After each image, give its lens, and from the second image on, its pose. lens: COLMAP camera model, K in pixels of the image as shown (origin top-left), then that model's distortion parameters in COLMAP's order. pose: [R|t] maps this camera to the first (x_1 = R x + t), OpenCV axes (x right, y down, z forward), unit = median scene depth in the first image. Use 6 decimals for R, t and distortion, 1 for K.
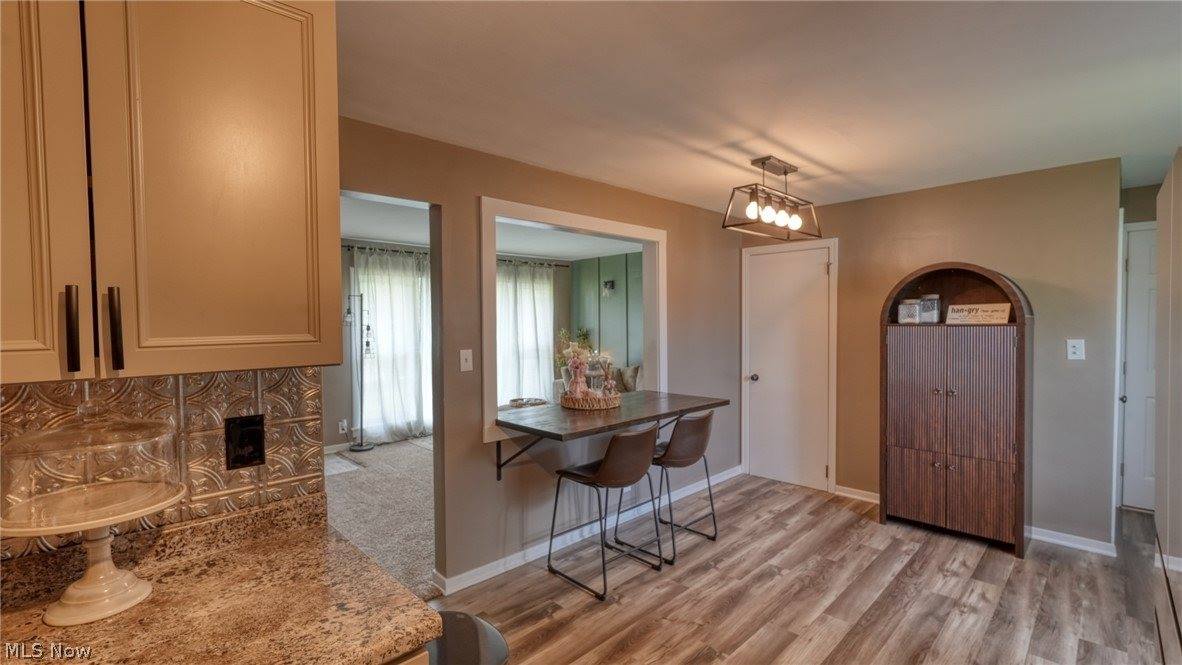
lens RADIAL K [[515.1, 0, 591.0], [0, 515.1, 332.5], [0, 0, 1]] dist [-0.018249, 0.008463]
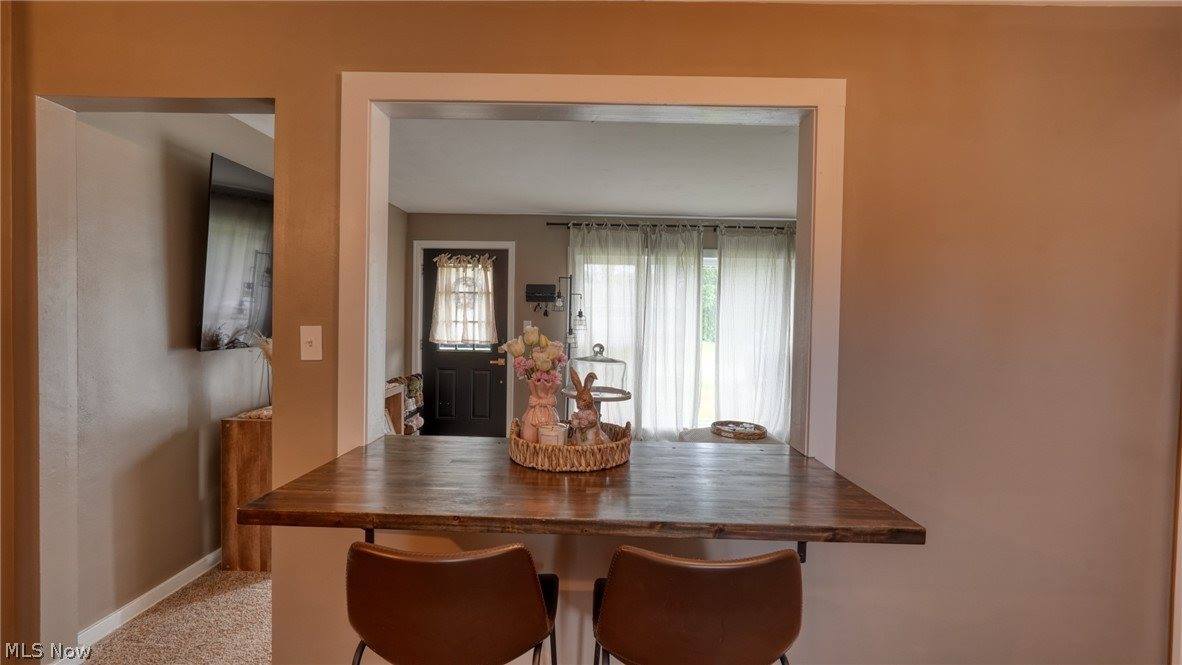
lens RADIAL K [[515.1, 0, 591.0], [0, 515.1, 332.5], [0, 0, 1]] dist [-0.018249, 0.008463]
pose [[0.702969, 0.040839, -0.710047, 0.210916], [-0.042479, 0.998979, 0.015402, 0.008151], [0.709950, 0.019335, 0.703986, 0.388582]]
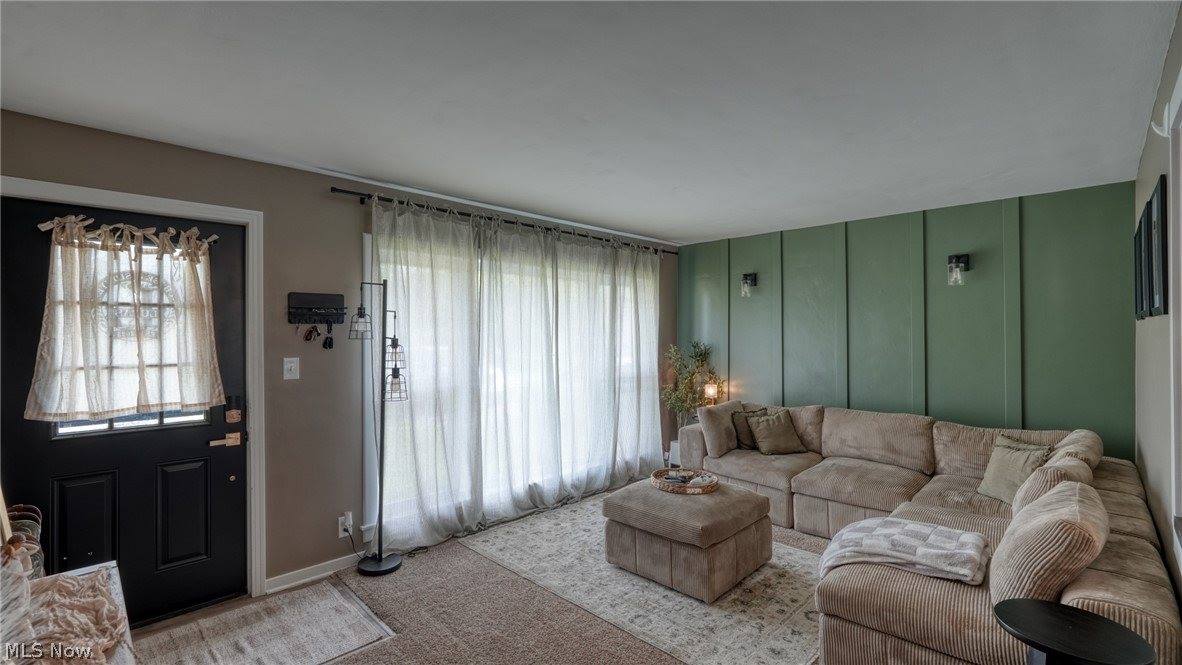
lens RADIAL K [[515.1, 0, 591.0], [0, 515.1, 332.5], [0, 0, 1]] dist [-0.018249, 0.008463]
pose [[0.999957, 0.006075, 0.006969, -0.225934], [-0.005878, 0.999595, -0.027847, -0.006197], [-0.007135, 0.027805, 0.999588, 0.444250]]
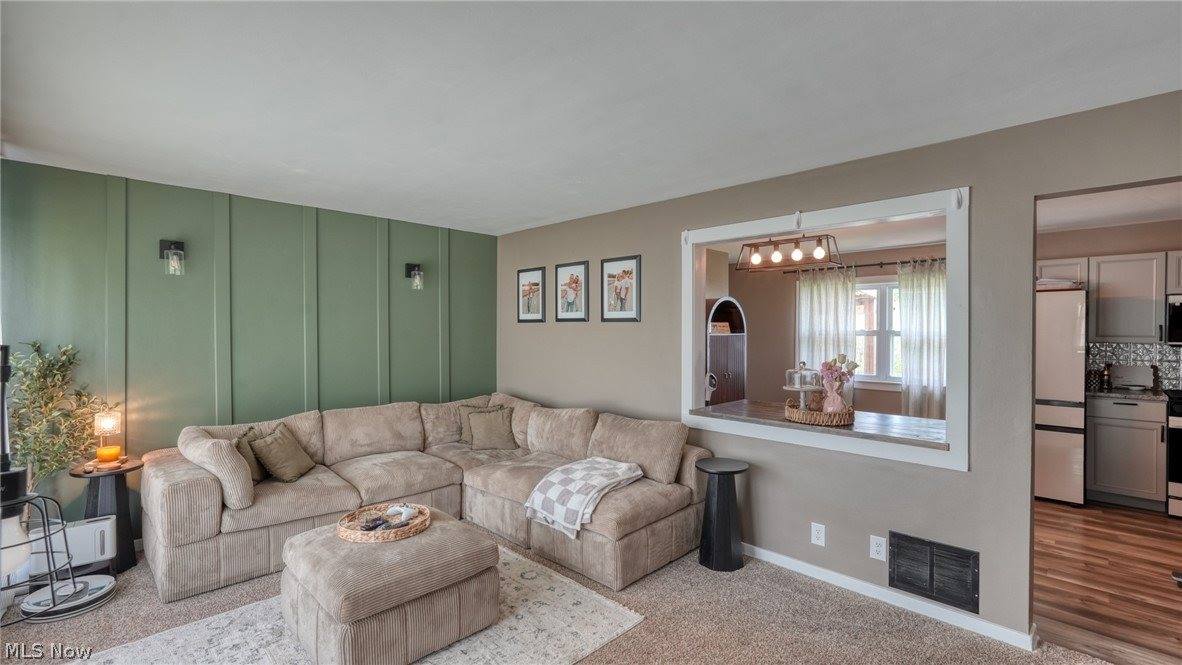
lens RADIAL K [[515.1, 0, 591.0], [0, 515.1, 332.5], [0, 0, 1]] dist [-0.018249, 0.008463]
pose [[-0.002437, 0.002295, 0.999994, -0.537171], [0.019340, 0.999810, -0.002247, -0.014600], [-0.999810, 0.019335, -0.002481, 0.822157]]
